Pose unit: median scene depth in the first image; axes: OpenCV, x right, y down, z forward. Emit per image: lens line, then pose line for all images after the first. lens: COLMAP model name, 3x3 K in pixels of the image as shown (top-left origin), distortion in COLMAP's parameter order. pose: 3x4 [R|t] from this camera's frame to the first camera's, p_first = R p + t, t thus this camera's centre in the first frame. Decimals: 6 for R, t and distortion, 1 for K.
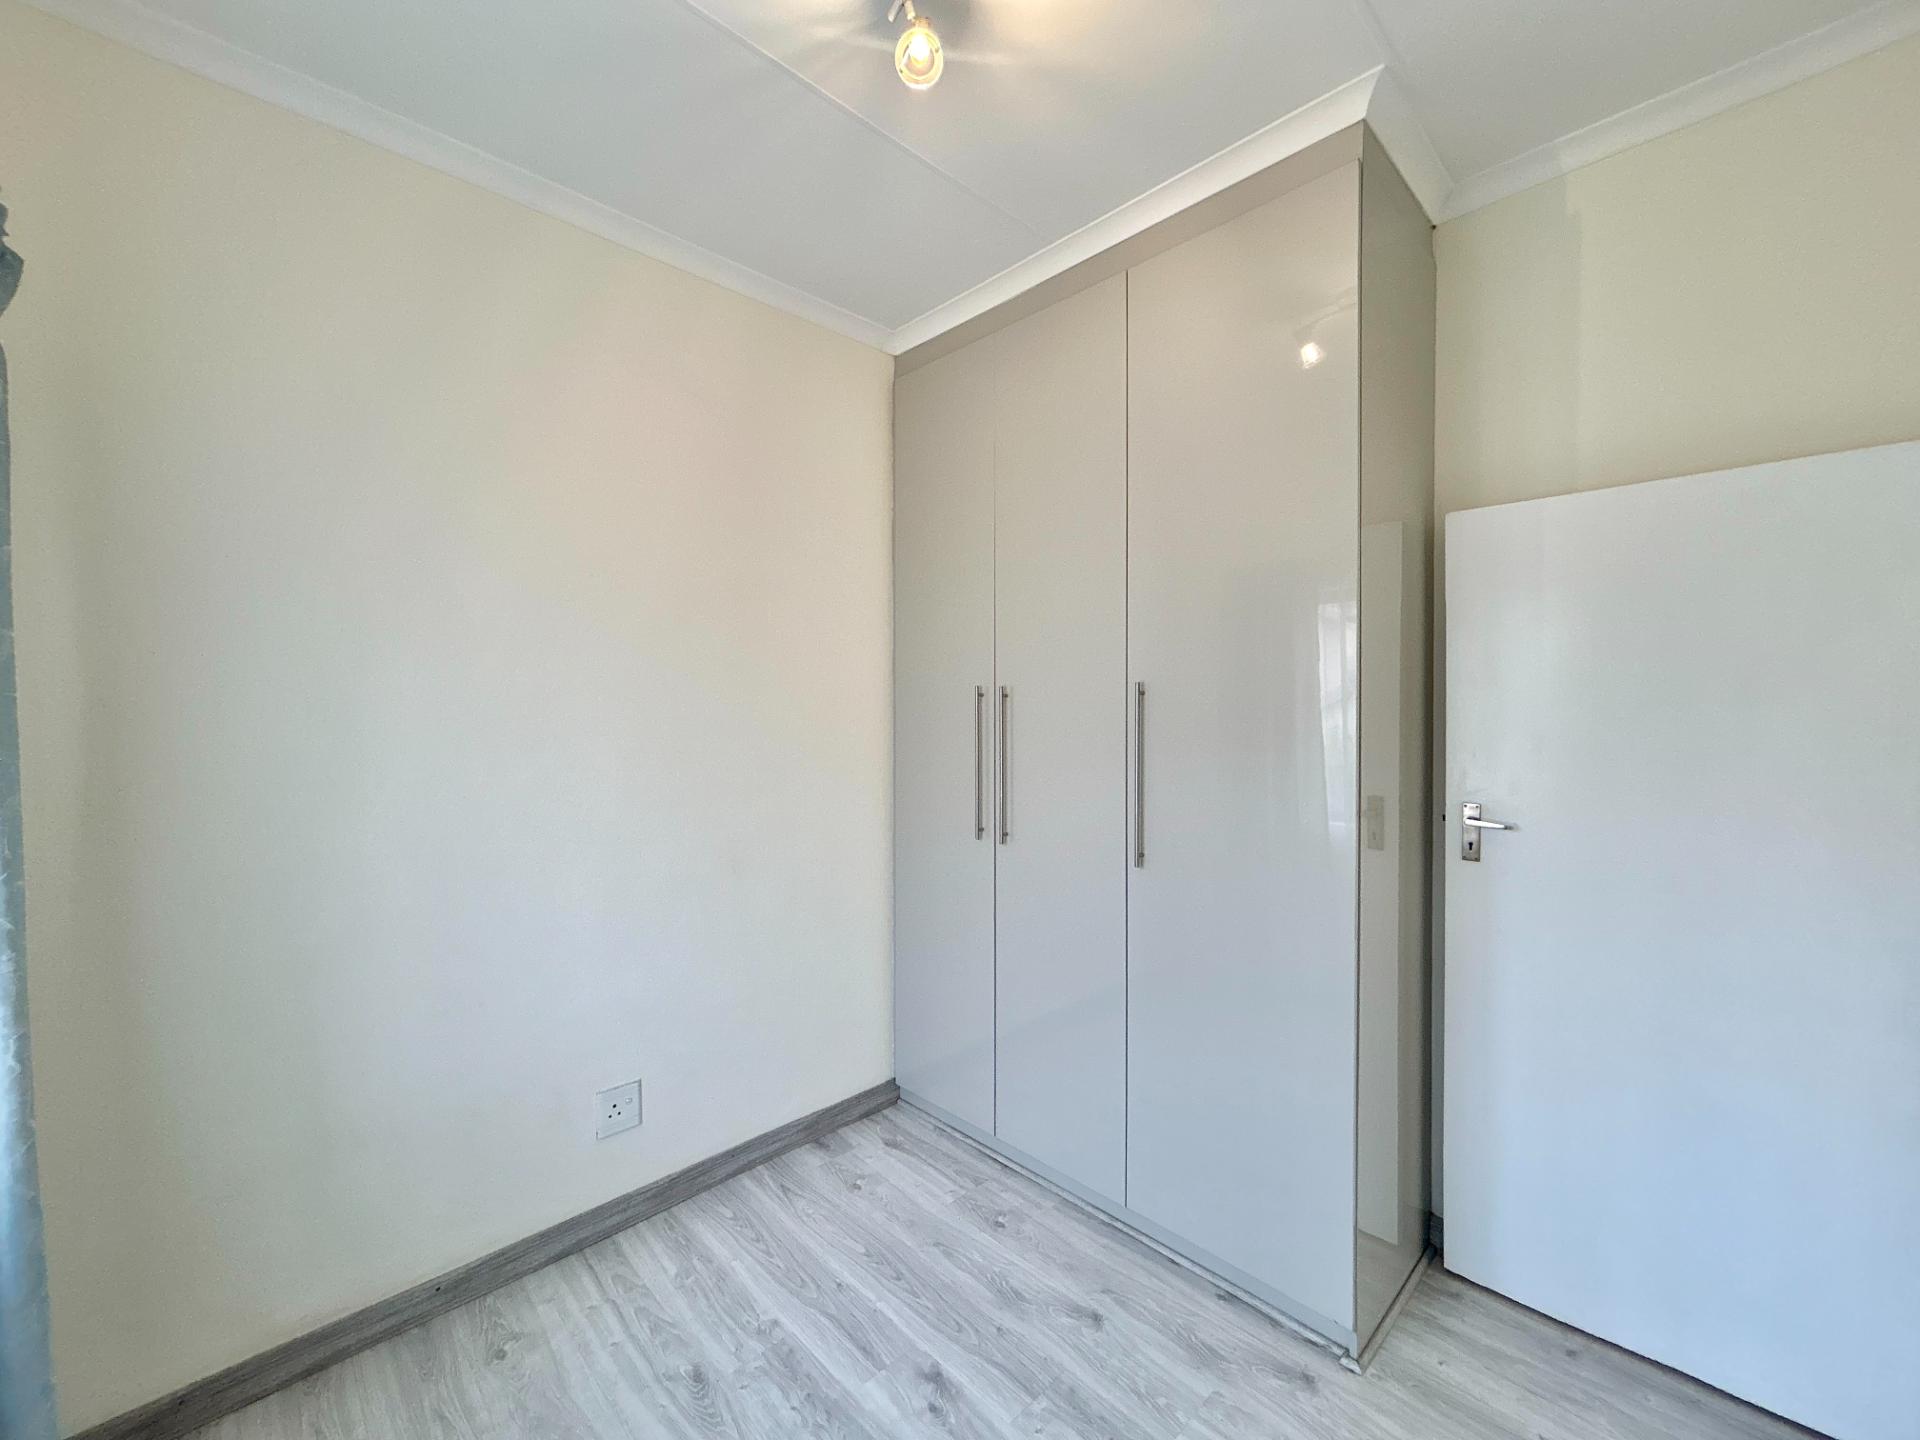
lens RADIAL K [[768.5, 0, 959.5], [0, 768.5, 717.6], [0, 0, 1]] dist [-0.011729, 0.006518]
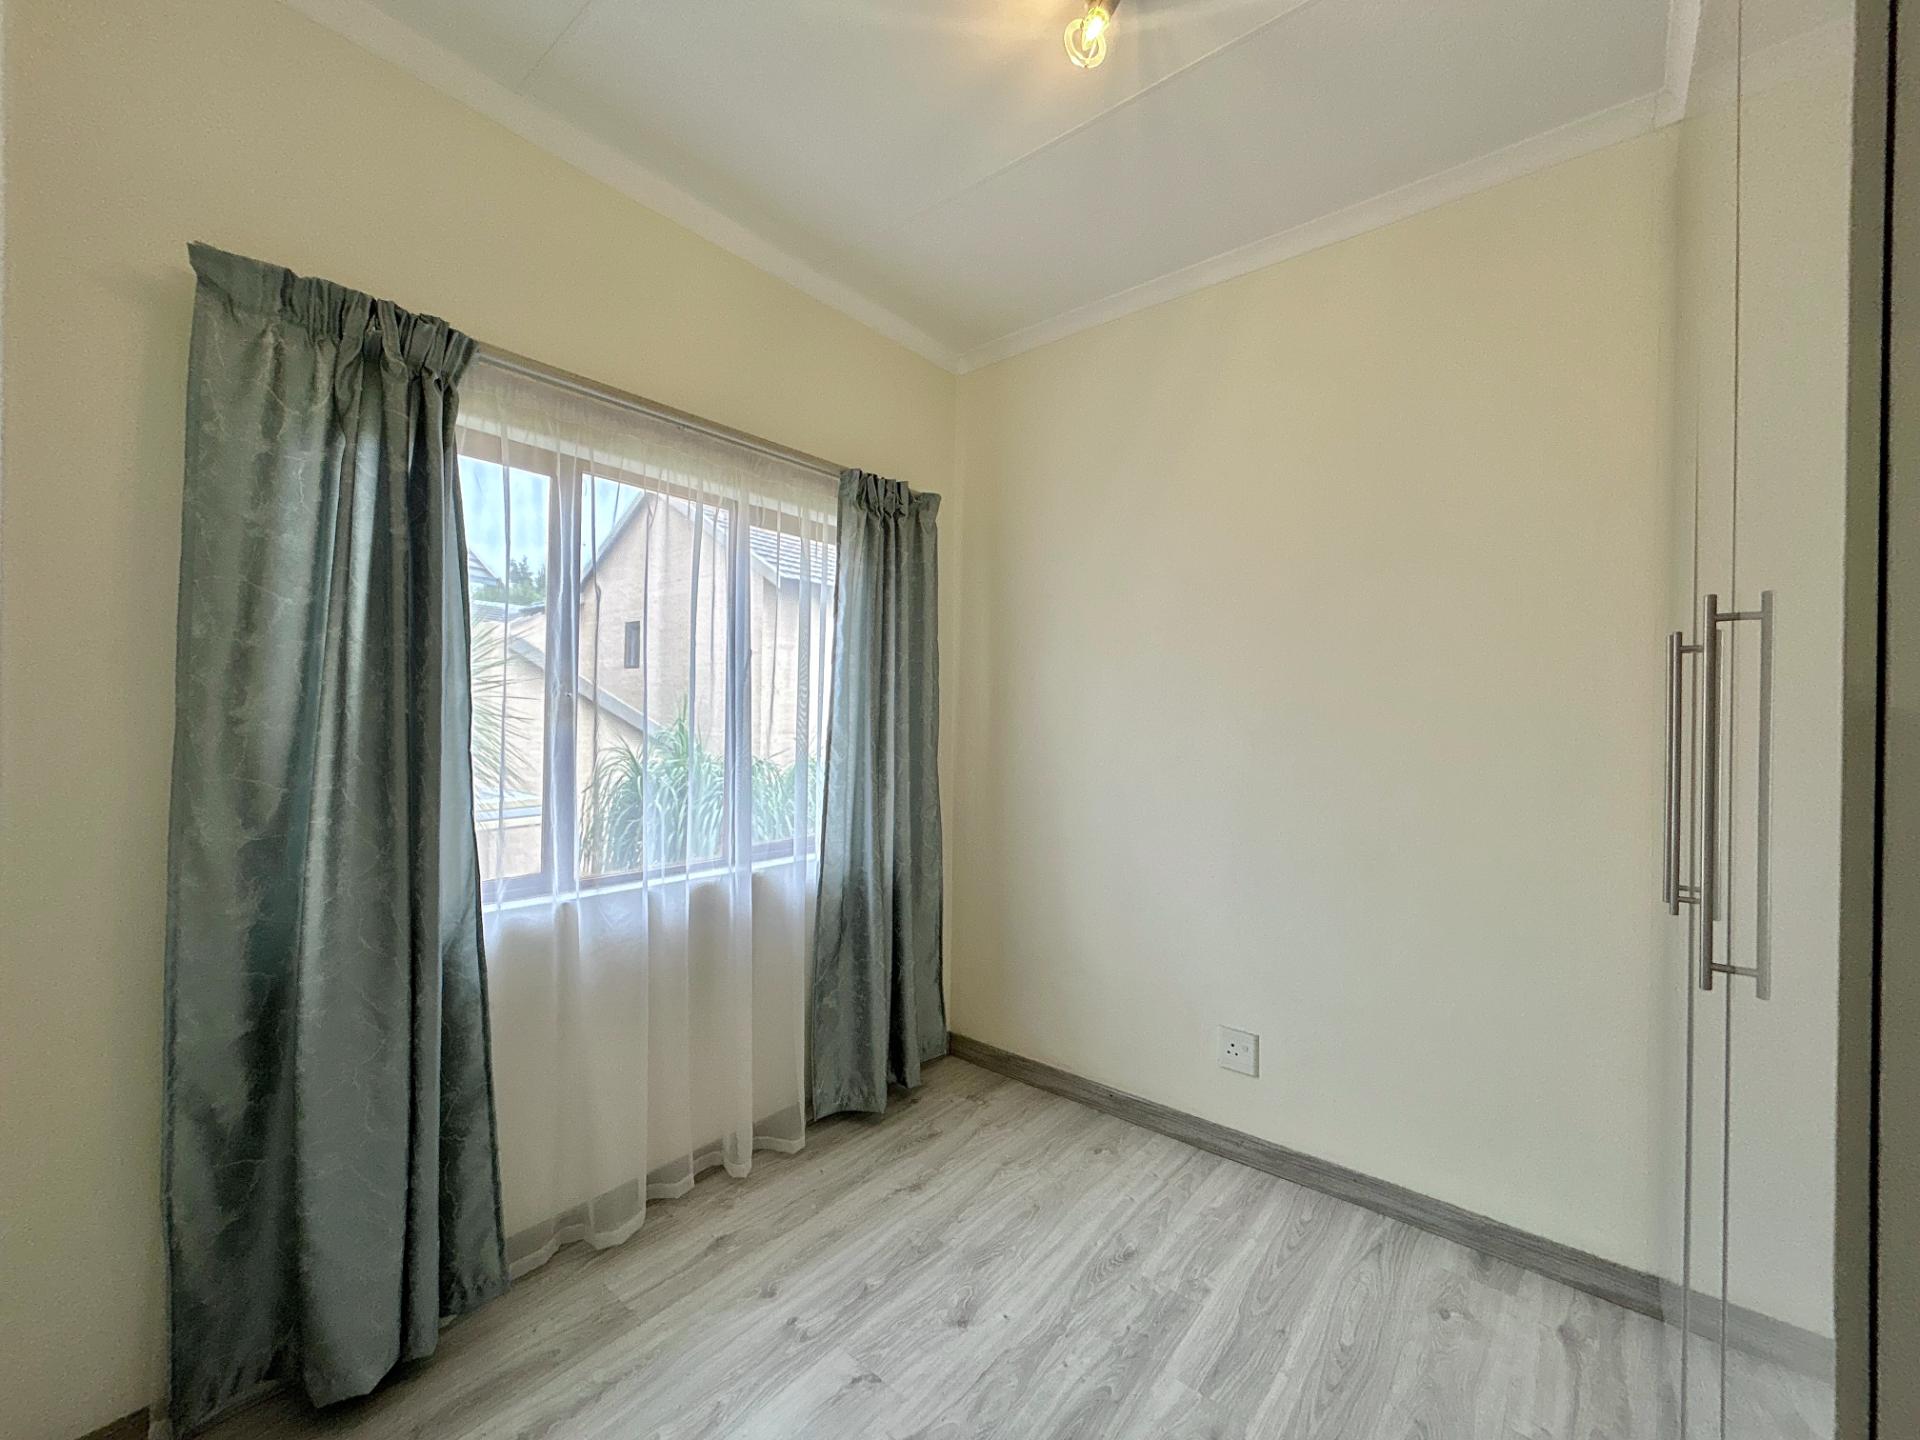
lens RADIAL K [[768.5, 0, 959.5], [0, 768.5, 717.6], [0, 0, 1]] dist [-0.011729, 0.006518]
pose [[0.101810, -0.000466, -0.994804, 0.640864], [-0.018676, 0.999823, -0.002380, 0.039105], [0.994629, 0.018821, 0.101783, 0.491797]]
